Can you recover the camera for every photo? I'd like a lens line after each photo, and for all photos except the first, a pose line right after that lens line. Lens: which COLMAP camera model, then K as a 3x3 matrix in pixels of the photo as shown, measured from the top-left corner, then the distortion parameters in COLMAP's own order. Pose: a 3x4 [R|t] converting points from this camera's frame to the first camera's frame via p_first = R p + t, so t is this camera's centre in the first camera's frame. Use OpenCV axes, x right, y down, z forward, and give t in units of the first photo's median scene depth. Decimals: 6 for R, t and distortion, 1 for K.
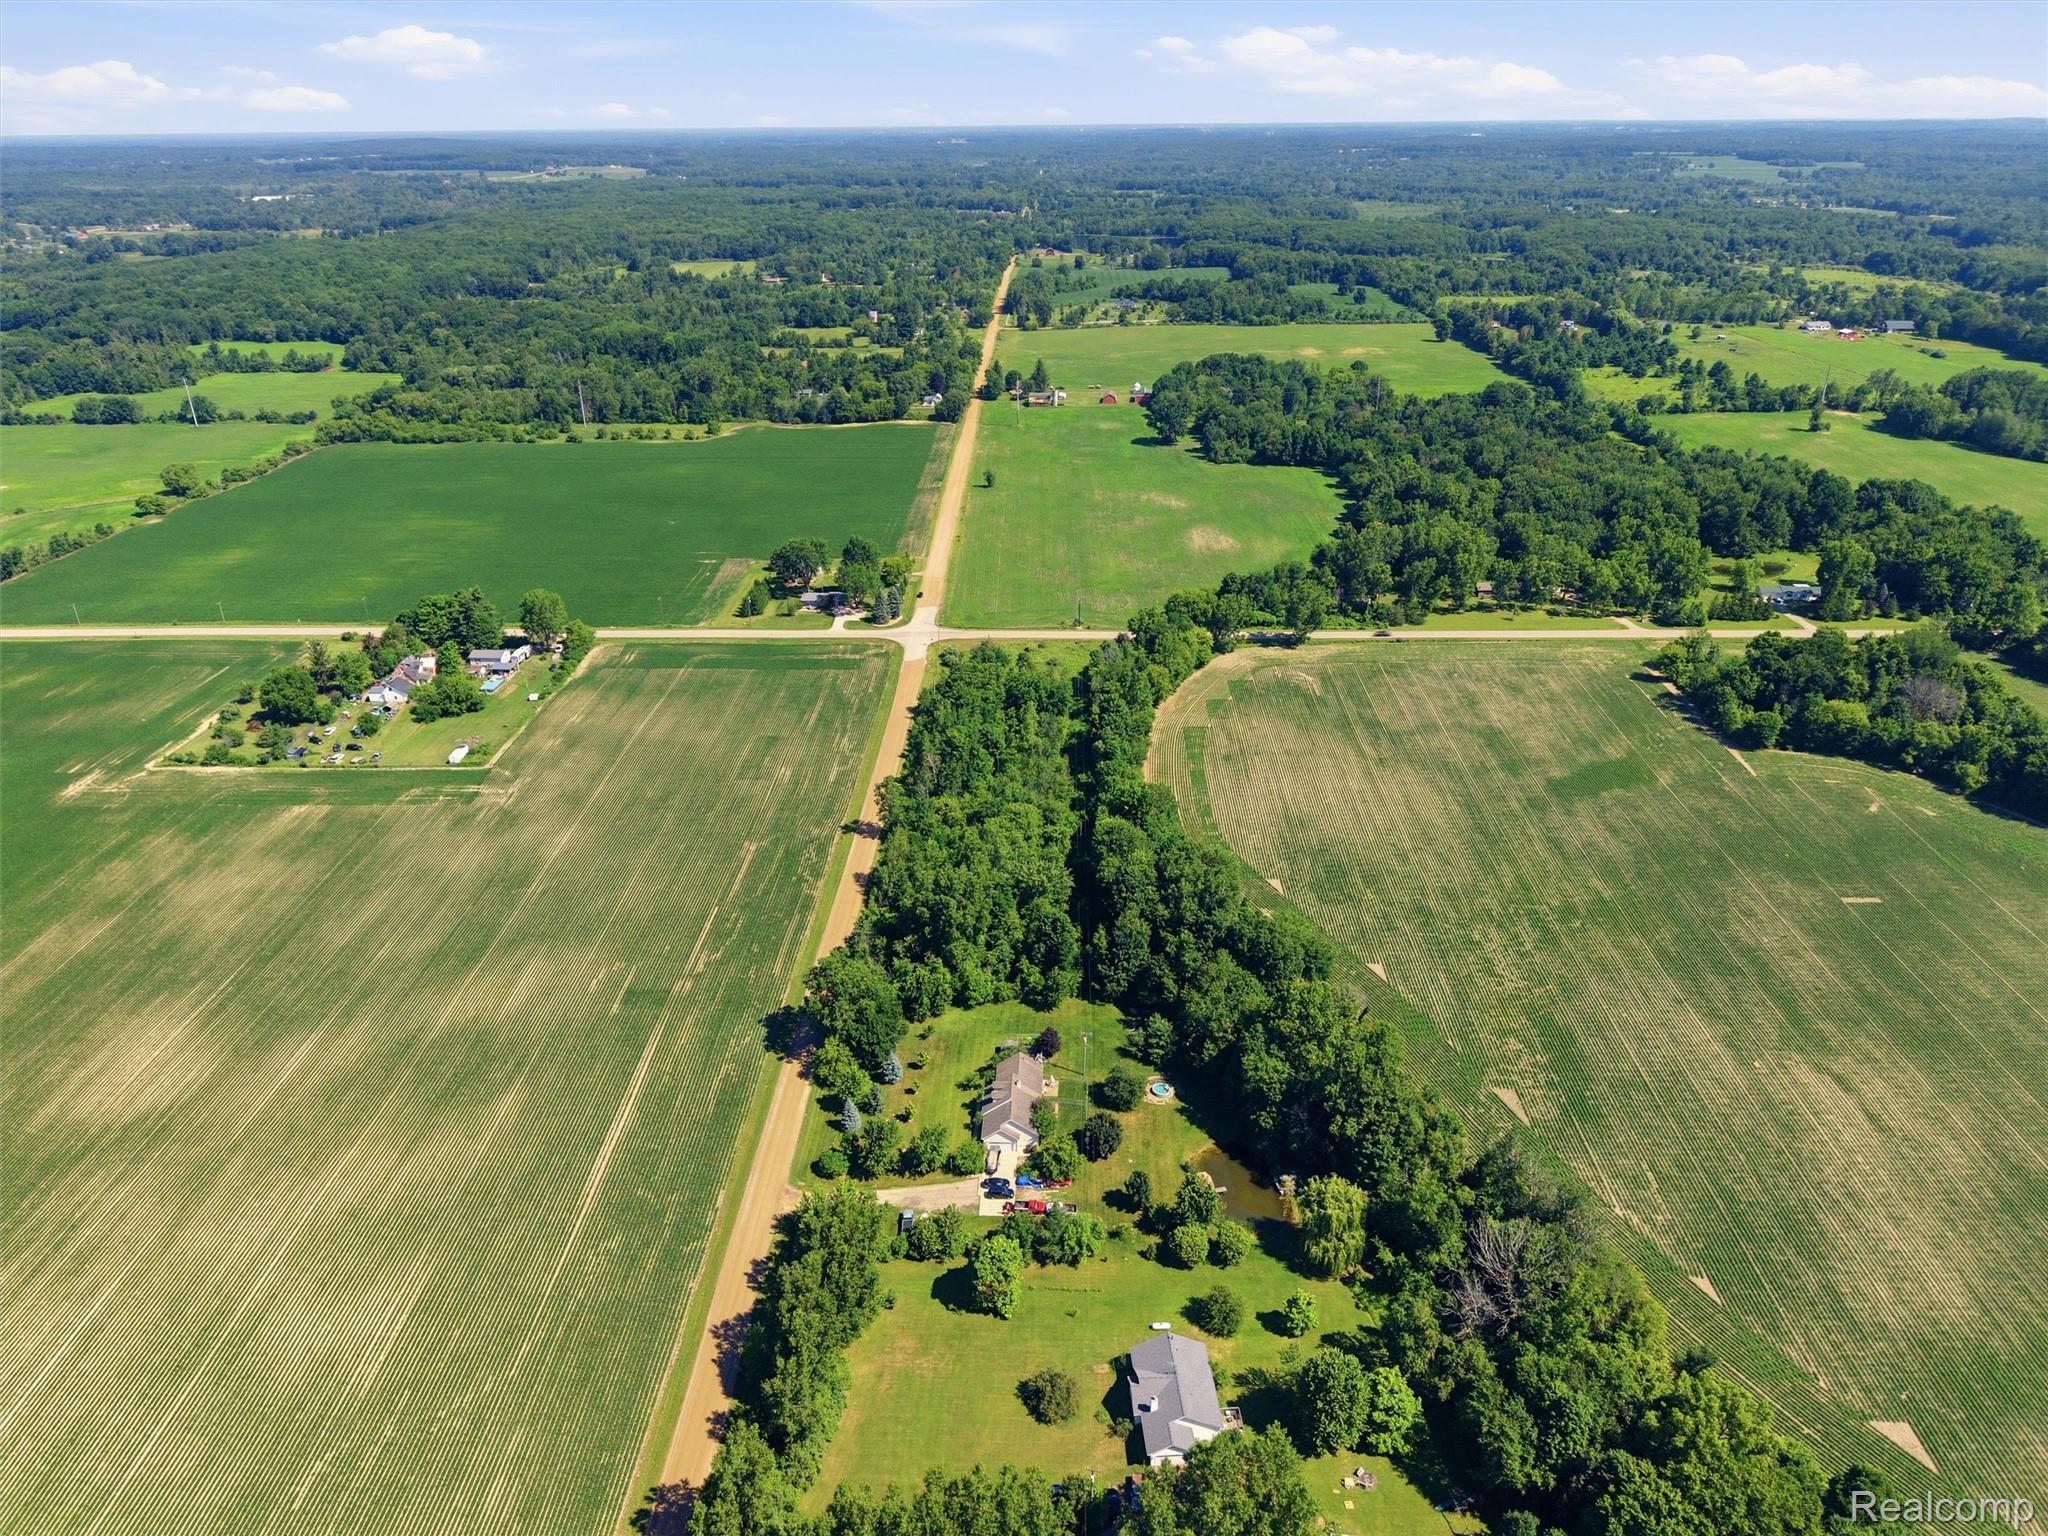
lens RADIAL K [[1368.1, 0, 1024.0], [0, 1368.1, 768.0], [0, 0, 1]] dist [0.021740, -0.019757]
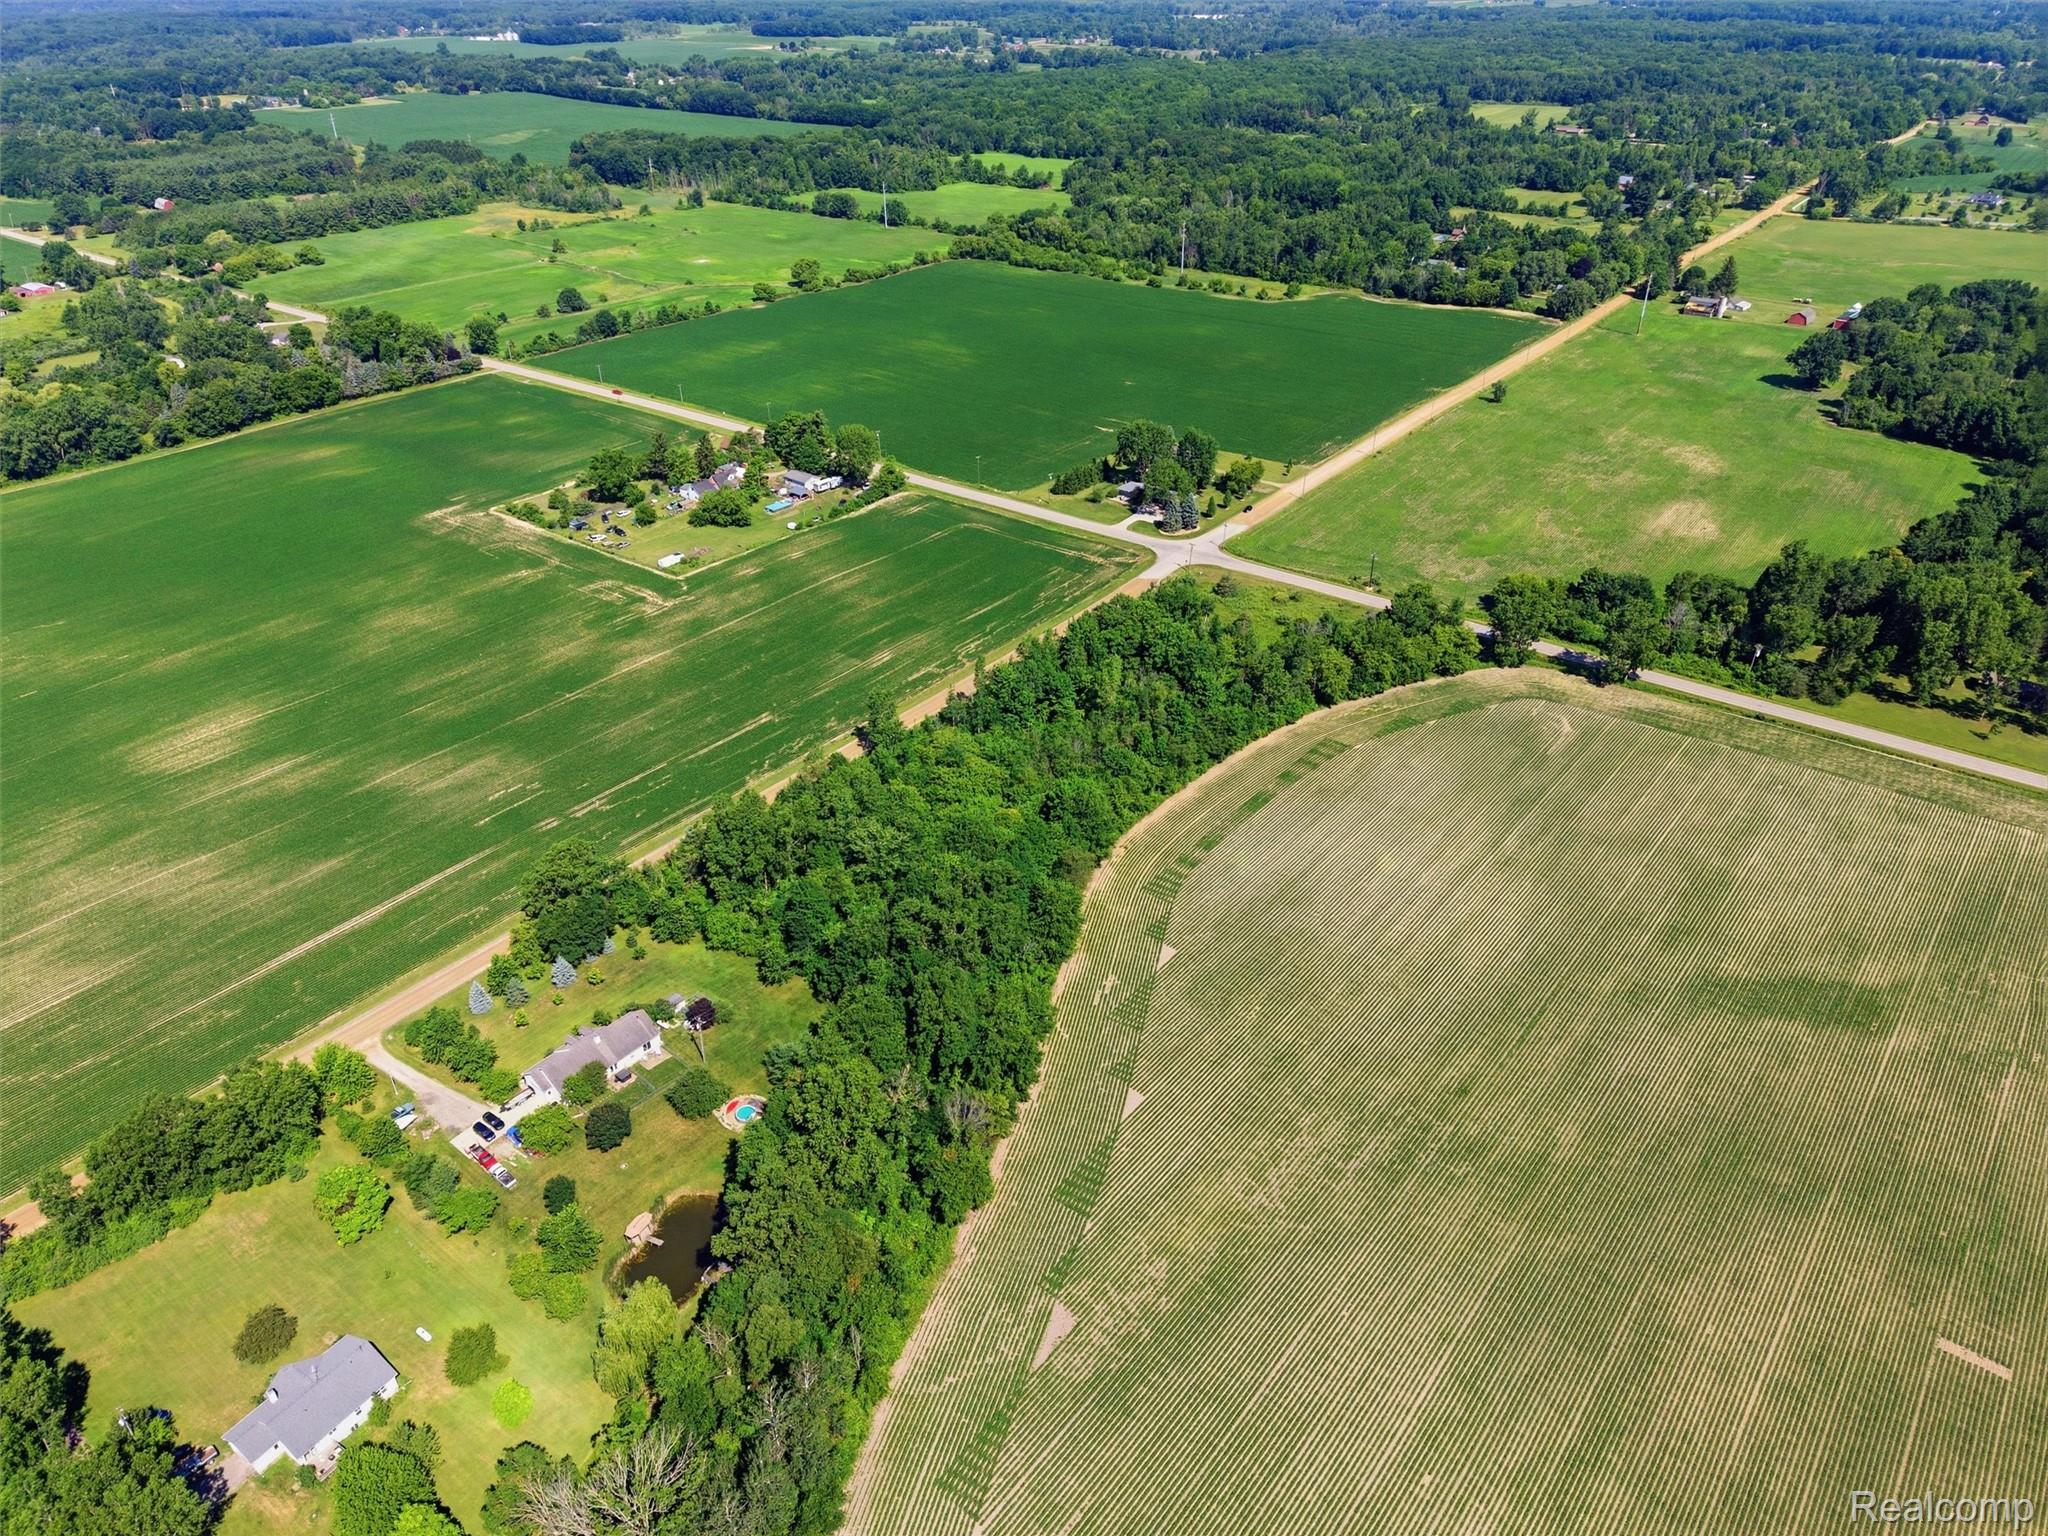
lens RADIAL K [[1368.1, 0, 1024.0], [0, 1368.1, 768.0], [0, 0, 1]] dist [0.021740, -0.019757]
pose [[0.803126, 0.310989, -0.508207, 0.343010], [-0.257592, 0.950369, 0.174486, -0.095551], [0.537247, -0.009224, 0.843374, 0.199256]]
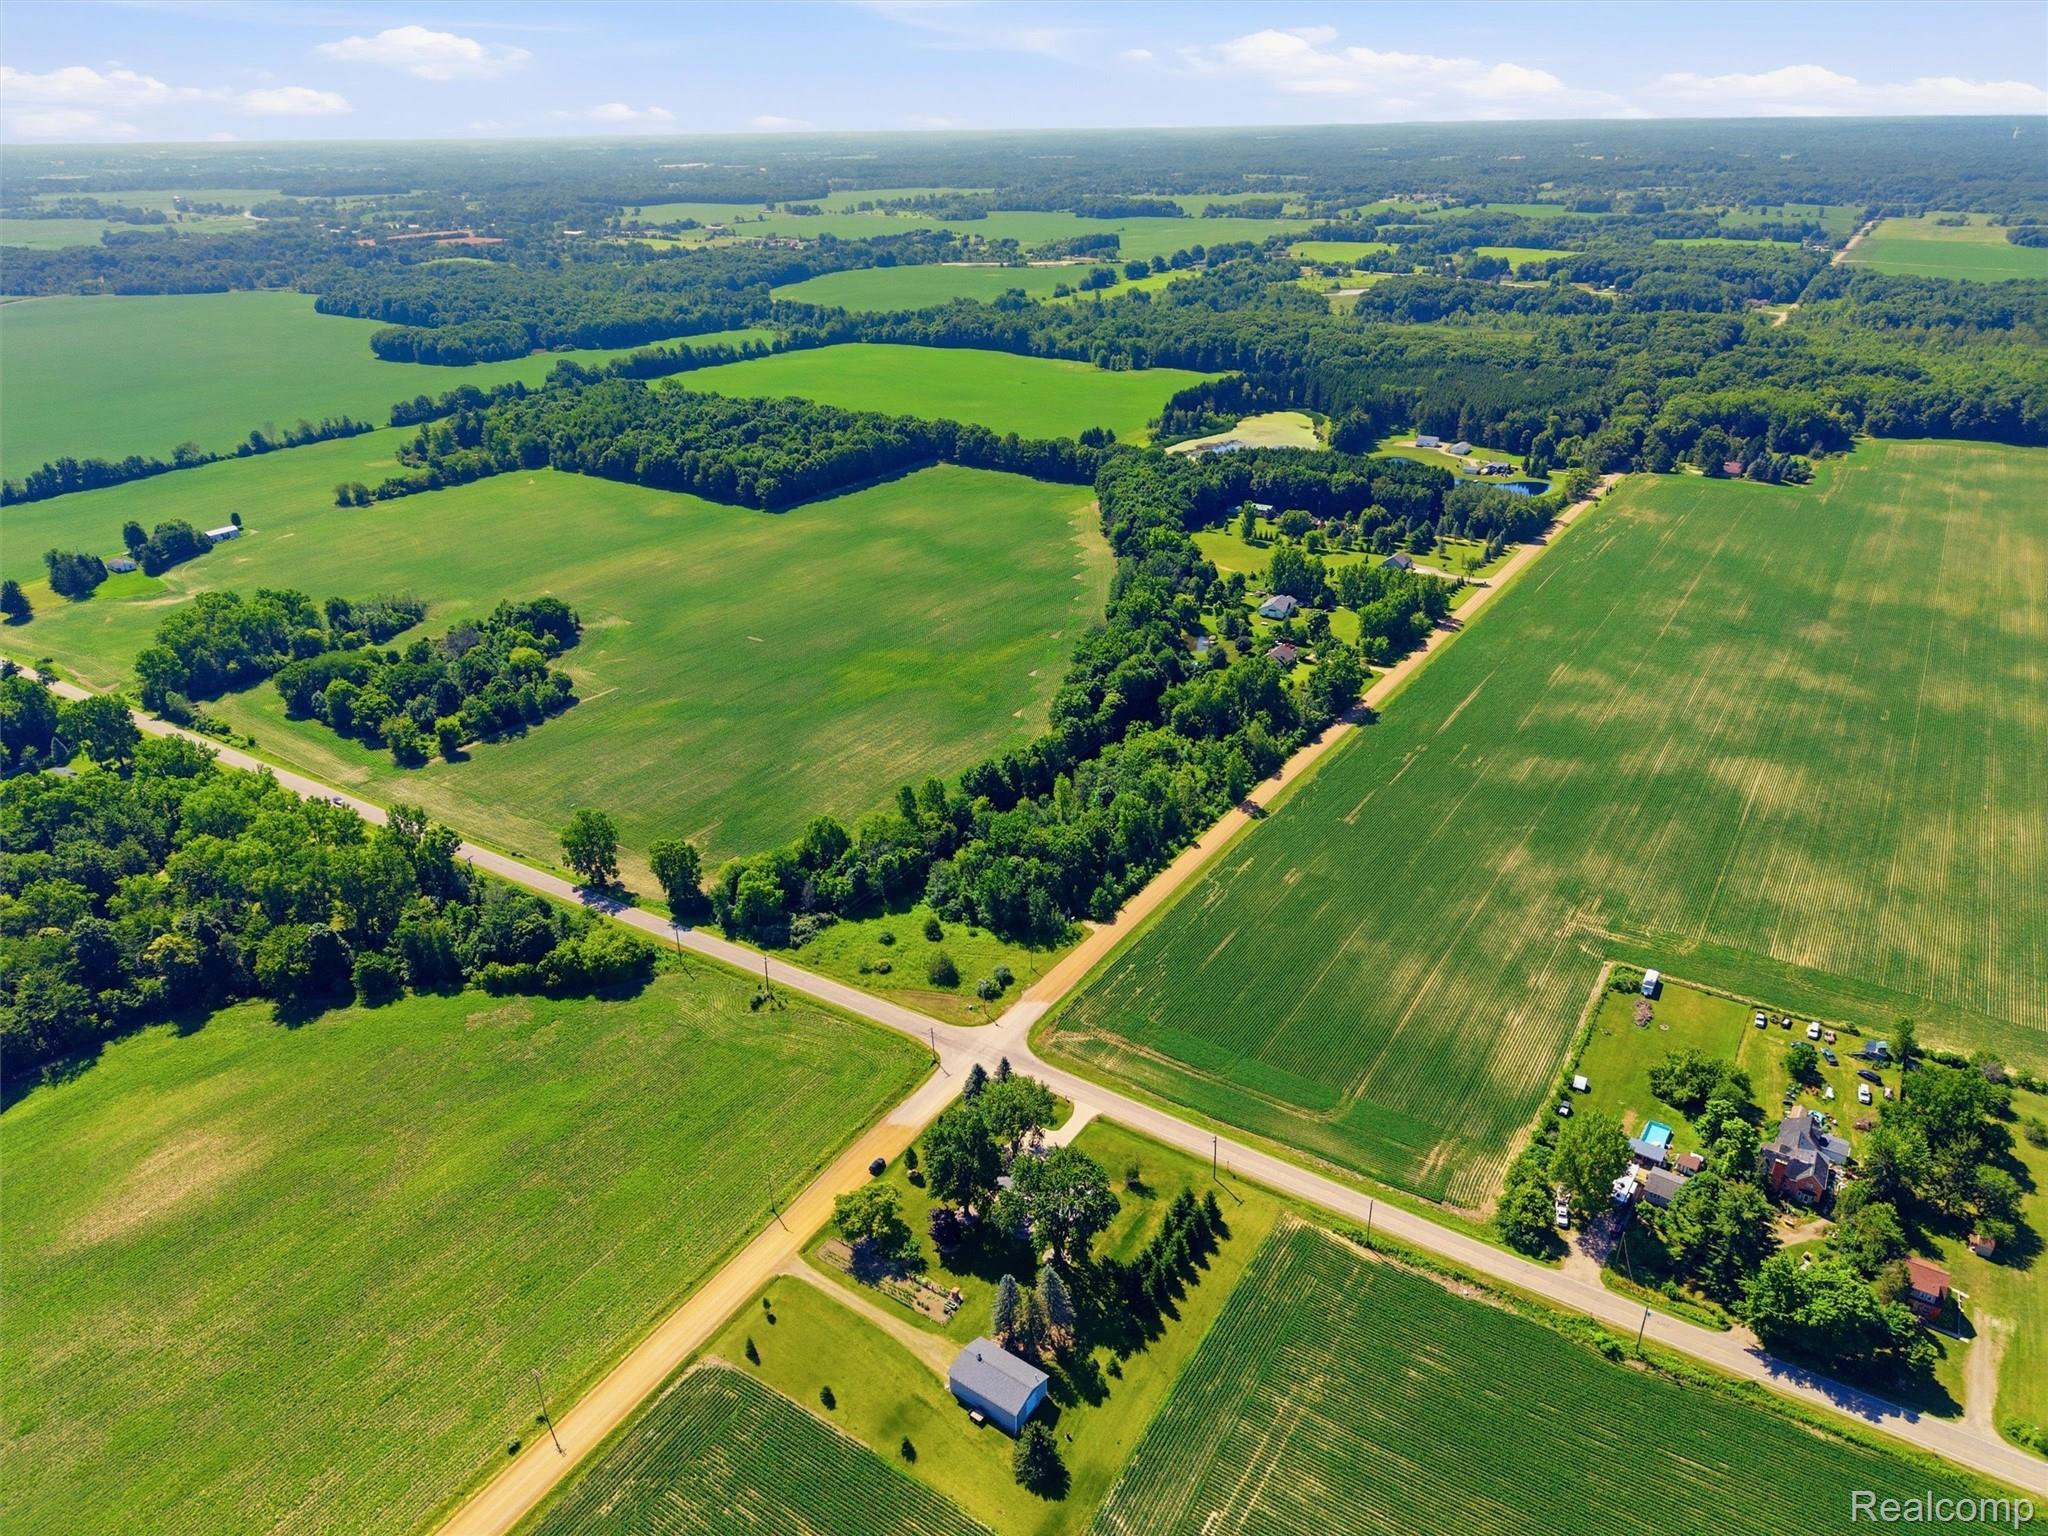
lens RADIAL K [[1368.1, 0, 1024.0], [0, 1368.1, 768.0], [0, 0, 1]] dist [0.021740, -0.019757]
pose [[-0.852923, -0.208009, 0.478805, -0.383961], [0.240737, 0.657117, 0.714313, -0.657965], [-0.463214, 0.724521, -0.510395, 1.262749]]
